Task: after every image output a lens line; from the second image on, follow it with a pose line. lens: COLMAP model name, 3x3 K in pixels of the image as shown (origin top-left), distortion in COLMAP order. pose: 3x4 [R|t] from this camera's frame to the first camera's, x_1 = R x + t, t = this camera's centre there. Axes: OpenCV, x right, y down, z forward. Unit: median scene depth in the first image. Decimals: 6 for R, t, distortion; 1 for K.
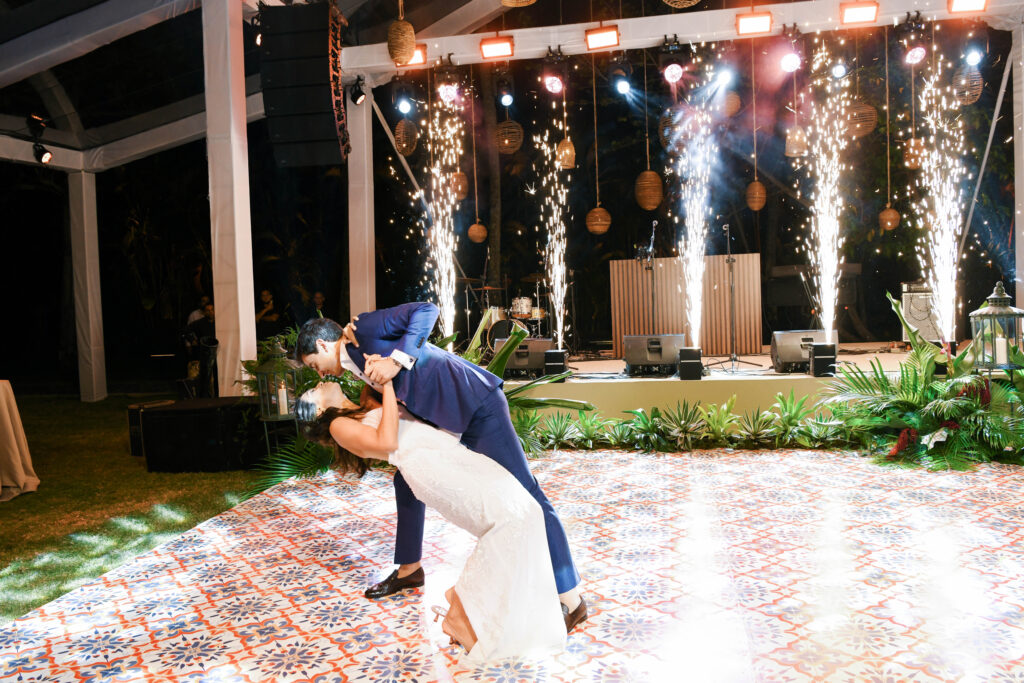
lens RADIAL K [[780.2, 0, 512.0], [0, 780.2, 341.5], [0, 0, 1]] dist [-0.062172, 0.015161]
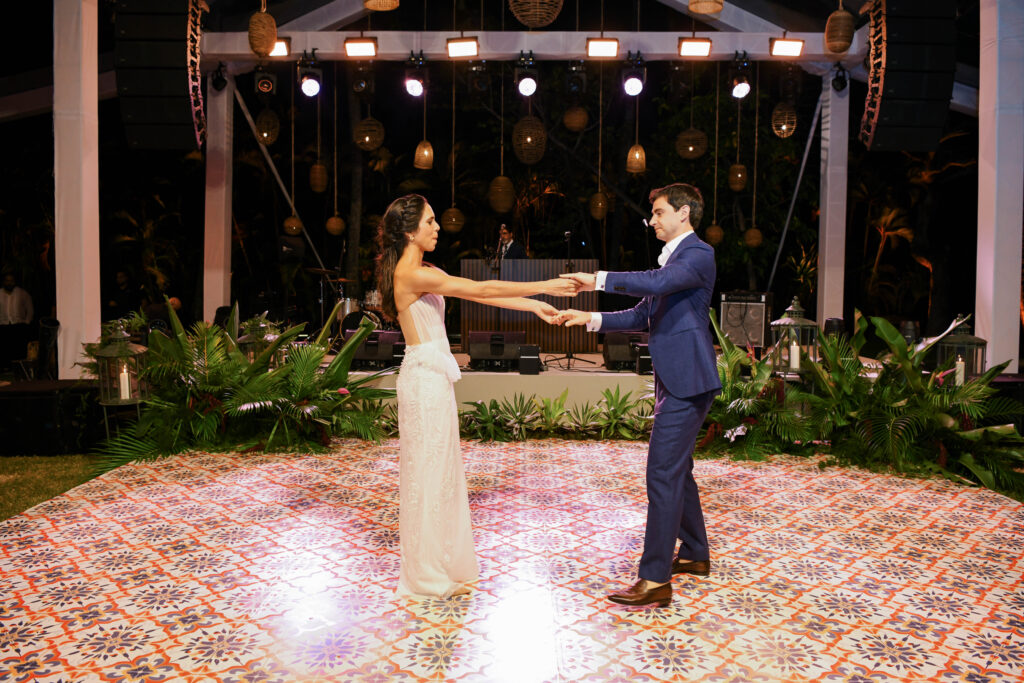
lens RADIAL K [[748.2, 0, 512.0], [0, 748.2, 341.5], [0, 0, 1]] dist [-0.068070, 0.014794]
pose [[0.982745, 0.032999, 0.182001, 0.020793], [-0.034887, 0.999365, 0.007184, -0.003642], [-0.181648, -0.013410, 0.983272, -0.015038]]
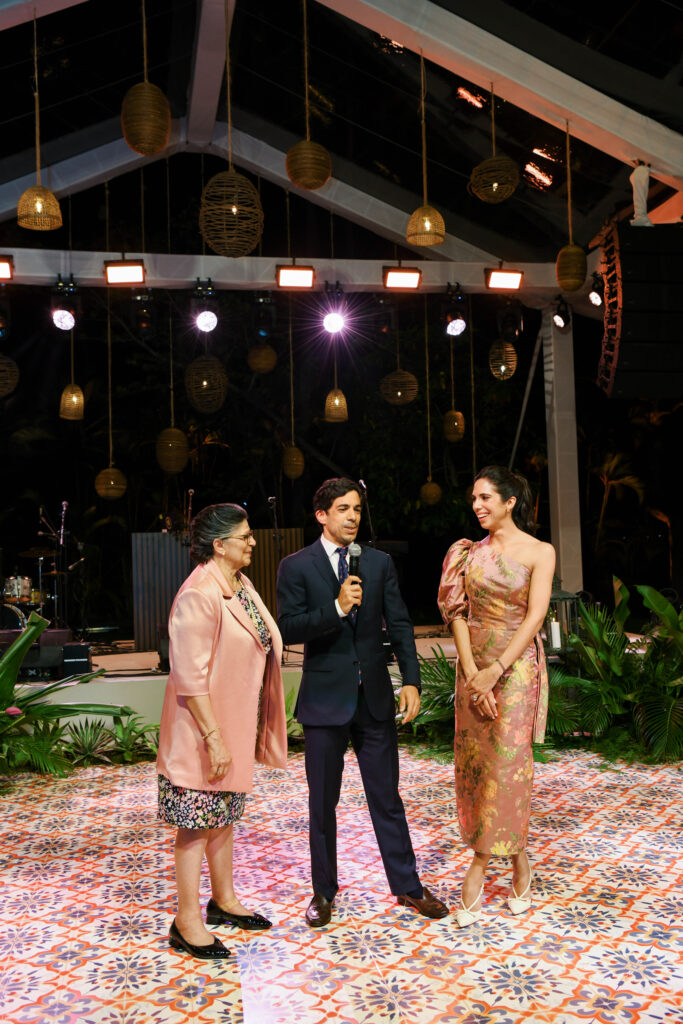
lens RADIAL K [[964.3, 0, 341.5], [0, 964.3, 512.0], [0, 0, 1]] dist [0.005239, 0.002992]
pose [[0.924589, 0.028477, 0.379899, -0.098364], [0.015754, 0.993491, -0.112812, -0.009156], [-0.380639, 0.110290, 0.918123, -0.068582]]
